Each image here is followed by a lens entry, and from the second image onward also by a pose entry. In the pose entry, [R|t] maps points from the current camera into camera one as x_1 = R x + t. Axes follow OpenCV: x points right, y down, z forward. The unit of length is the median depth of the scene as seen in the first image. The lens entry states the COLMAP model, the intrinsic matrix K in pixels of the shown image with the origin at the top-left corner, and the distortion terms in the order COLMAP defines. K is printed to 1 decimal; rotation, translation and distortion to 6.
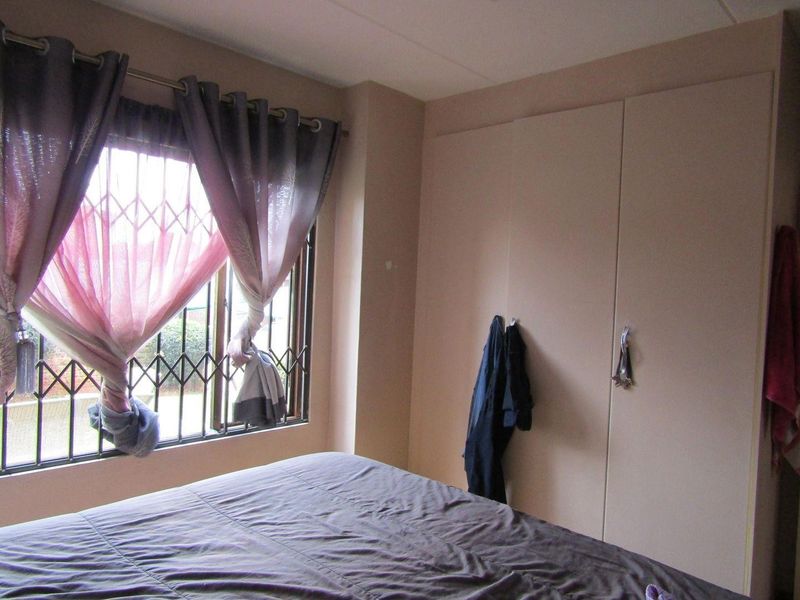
lens RADIAL K [[561.0, 0, 401.5], [0, 561.0, 299.7], [0, 0, 1]] dist [-0.011936, -0.002552]
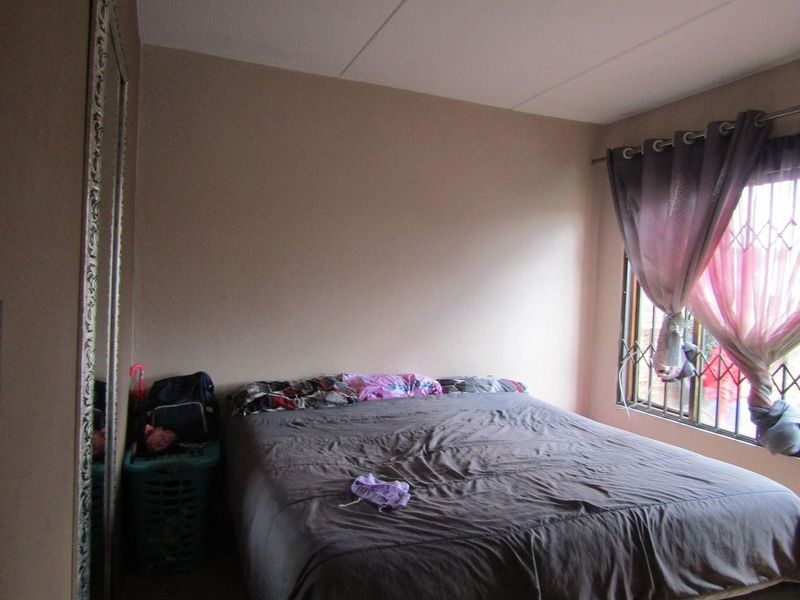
lens RADIAL K [[561.0, 0, 401.5], [0, 561.0, 299.7], [0, 0, 1]] dist [-0.011936, -0.002552]
pose [[-0.402169, -0.032623, -0.914984, 0.884588], [-0.073503, 0.997290, -0.003250, 0.036179], [0.912610, 0.065948, -0.403477, 0.788604]]
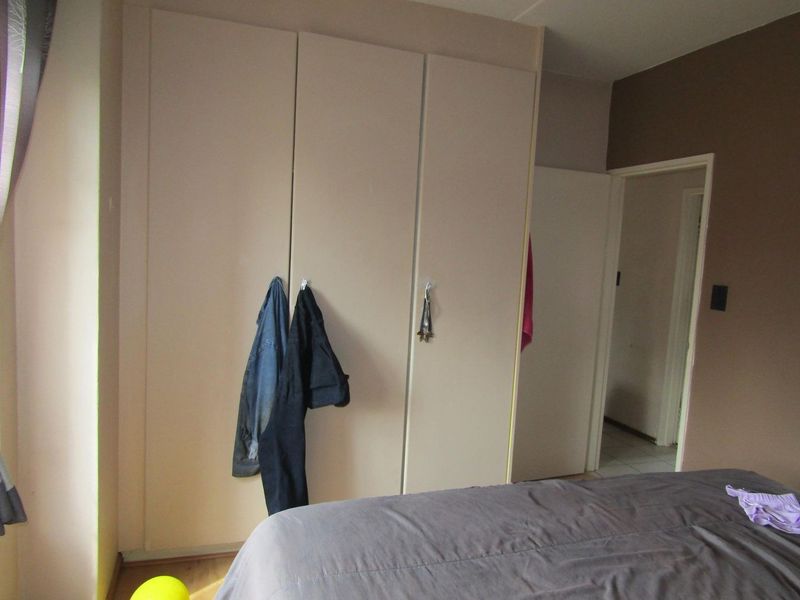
lens RADIAL K [[561.0, 0, 401.5], [0, 561.0, 299.7], [0, 0, 1]] dist [-0.011936, -0.002552]
pose [[0.473728, -0.097125, 0.875299, -0.571479], [-0.015273, 0.992845, 0.118433, -0.045943], [-0.880539, -0.069473, 0.468855, 0.586413]]
